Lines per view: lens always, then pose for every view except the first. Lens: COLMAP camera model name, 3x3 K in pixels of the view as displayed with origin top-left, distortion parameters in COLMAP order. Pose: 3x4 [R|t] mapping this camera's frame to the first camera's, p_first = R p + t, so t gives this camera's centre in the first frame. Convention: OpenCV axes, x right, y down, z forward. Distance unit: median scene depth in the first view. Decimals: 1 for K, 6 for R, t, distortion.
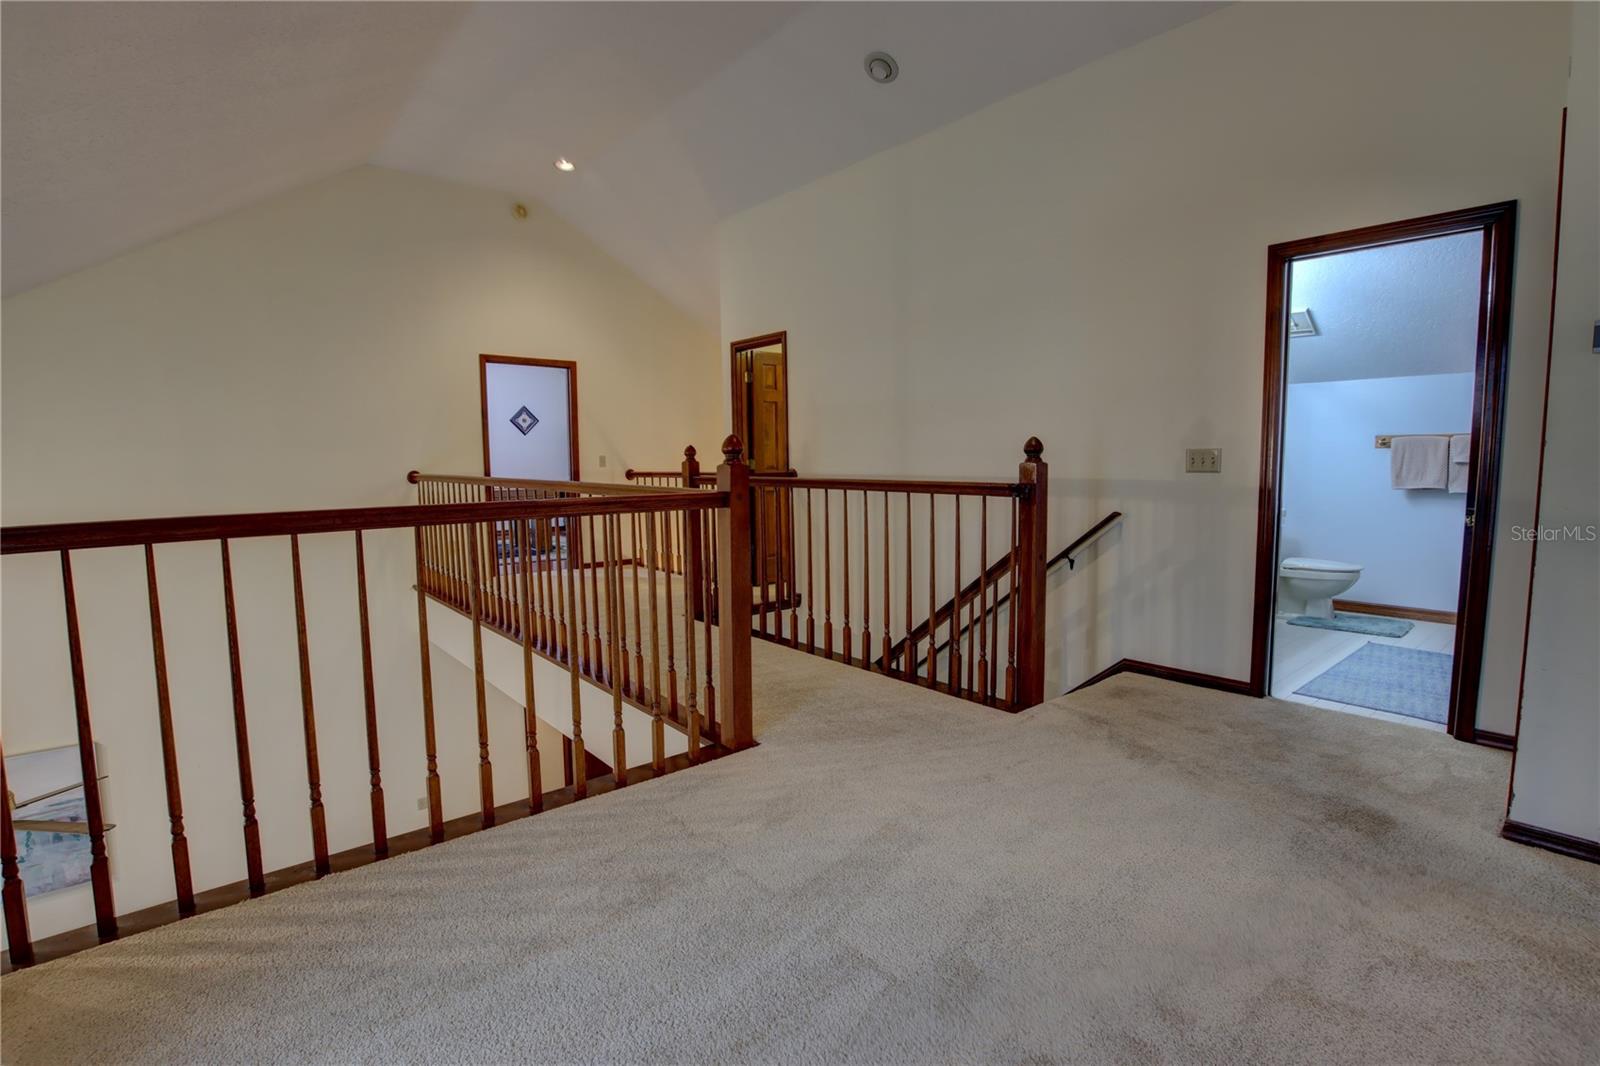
lens RADIAL K [[754.8, 0, 805.6], [0, 754.8, 536.5], [0, 0, 1]] dist [-0.029896, -0.000204]
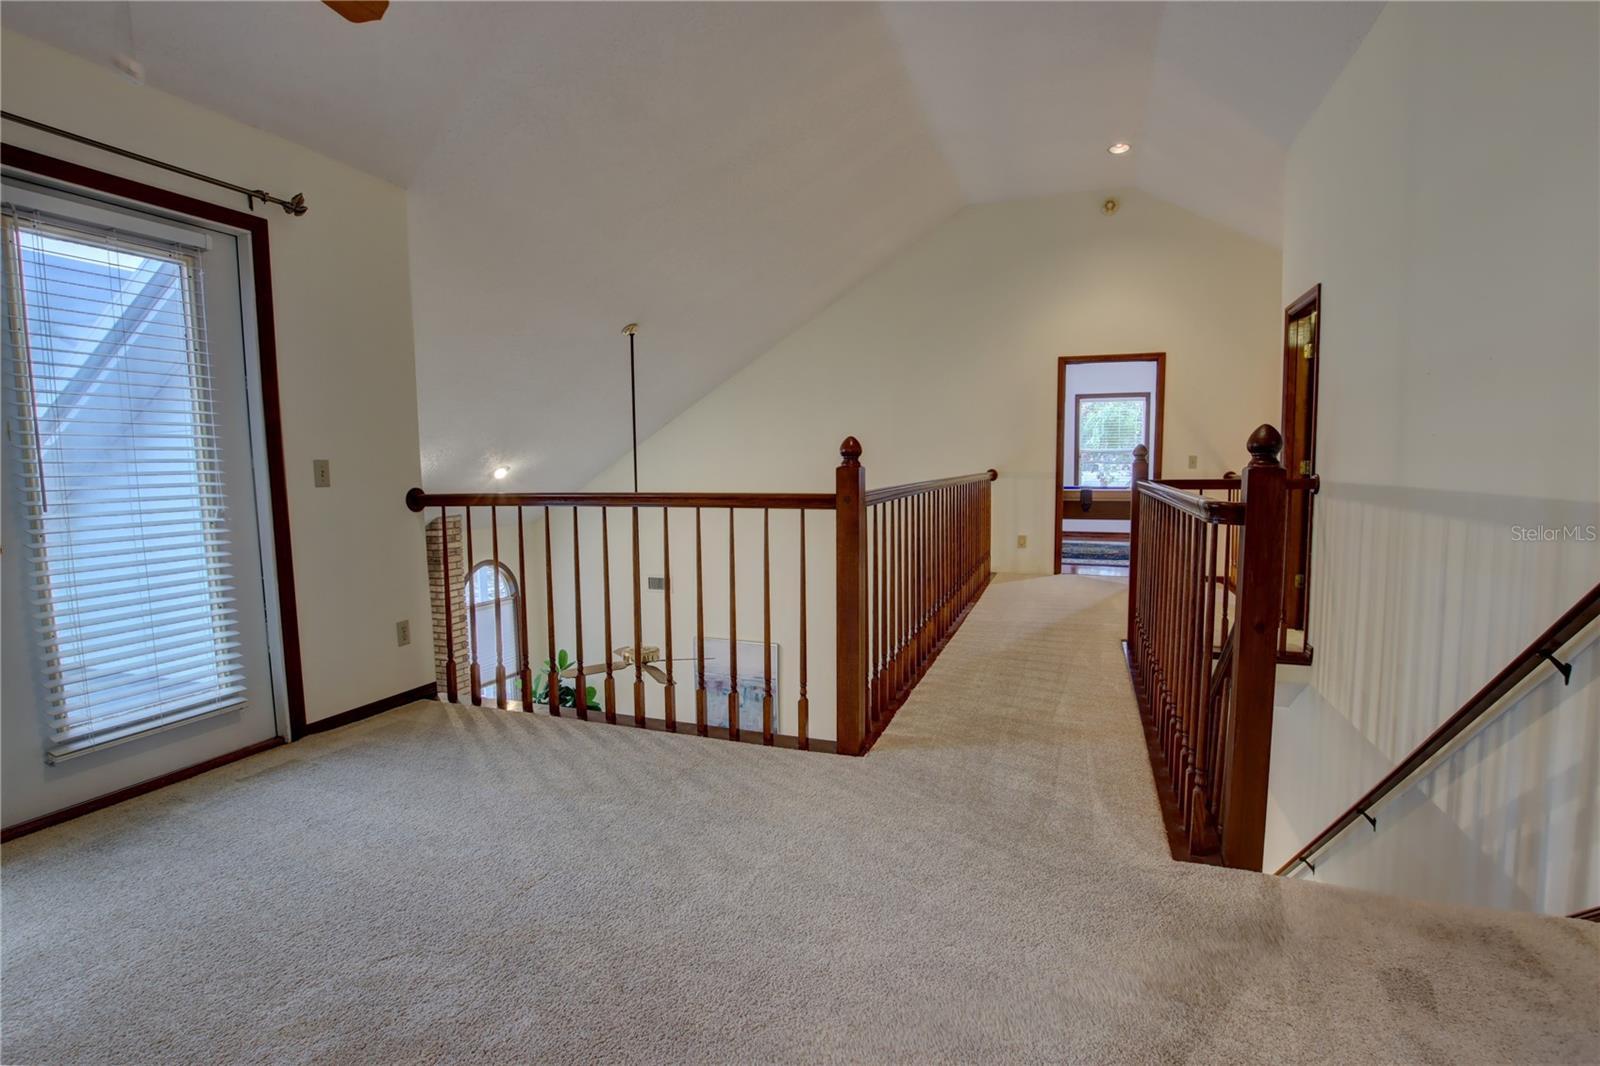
lens RADIAL K [[754.8, 0, 805.6], [0, 754.8, 536.5], [0, 0, 1]] dist [-0.029896, -0.000204]
pose [[0.493267, 0.087840, -0.865431, 0.680251], [-0.085254, 0.994981, 0.052397, -0.047083], [0.865690, 0.047936, 0.498280, 0.420087]]
